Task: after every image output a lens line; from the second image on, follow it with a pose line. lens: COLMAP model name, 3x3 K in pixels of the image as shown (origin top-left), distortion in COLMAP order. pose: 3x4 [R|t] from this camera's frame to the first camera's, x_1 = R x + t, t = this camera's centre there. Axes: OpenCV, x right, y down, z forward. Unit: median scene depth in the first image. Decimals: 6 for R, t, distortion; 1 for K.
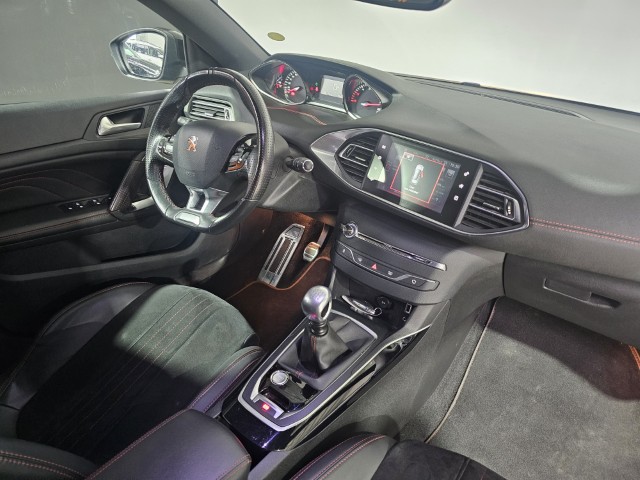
lens RADIAL K [[424.2, 0, 320.0], [0, 424.2, 240.0], [0, 0, 1]] dist [-0.038309, -0.000469]
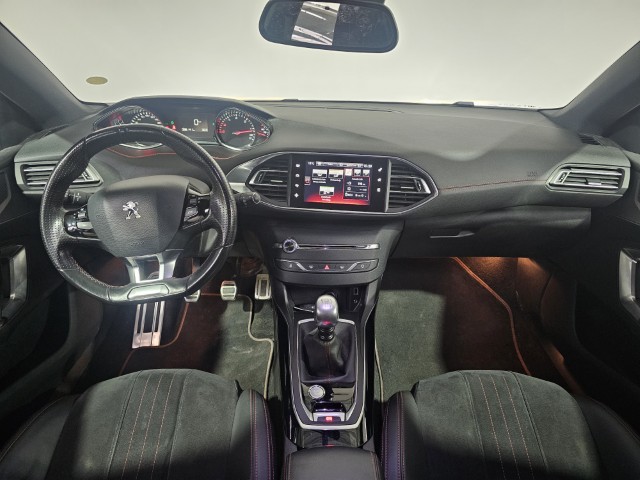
lens RADIAL K [[428.9, 0, 320.0], [0, 428.9, 240.0], [0, 0, 1]] dist [-0.067841, -0.001618]
pose [[0.759879, -0.318496, 0.566695, -0.572511], [0.334241, 0.939118, 0.079624, -0.116407], [-0.557554, 0.128908, 0.820071, 0.064309]]
